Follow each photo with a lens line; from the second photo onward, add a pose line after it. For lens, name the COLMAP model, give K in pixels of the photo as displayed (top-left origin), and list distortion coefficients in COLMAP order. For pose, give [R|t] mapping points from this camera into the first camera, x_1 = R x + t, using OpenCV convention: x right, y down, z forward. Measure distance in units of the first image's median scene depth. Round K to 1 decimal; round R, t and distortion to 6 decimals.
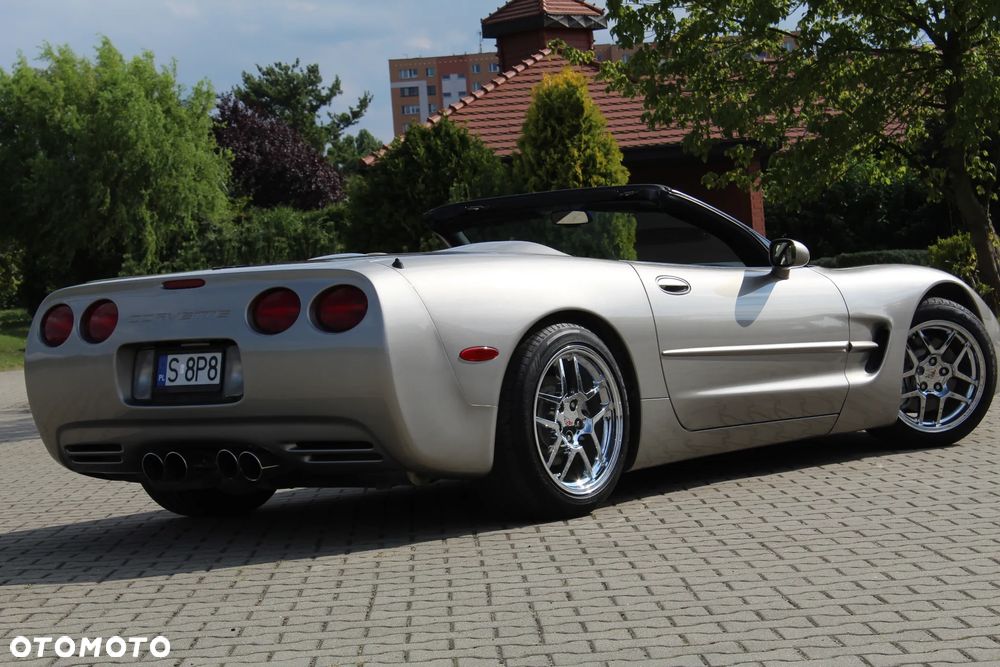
lens RADIAL K [[2419.9, 0, 500.3], [0, 2419.9, 330.7], [0, 0, 1]] dist [0.070999, 0.000000]
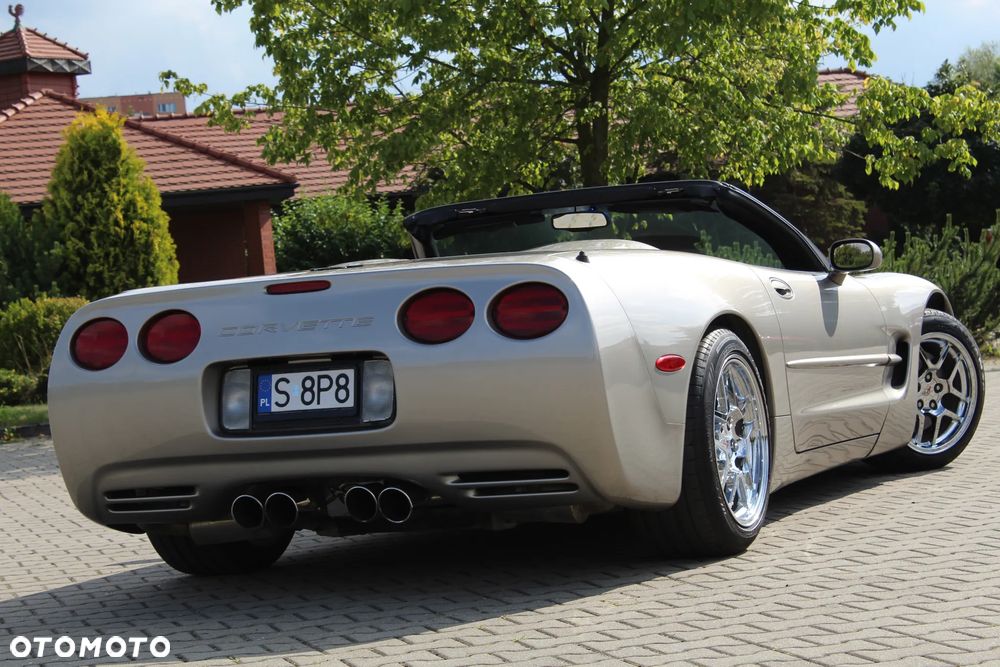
lens RADIAL K [[2419.9, 0, 503.0], [0, 2419.9, 336.0], [0, 0, 1]] dist [0.070999, 0.000000]
pose [[0.967064, -0.015974, 0.254031, -0.091433], [0.021887, 0.999551, -0.020467, 0.005236], [-0.253590, 0.025353, 0.966979, 0.061767]]
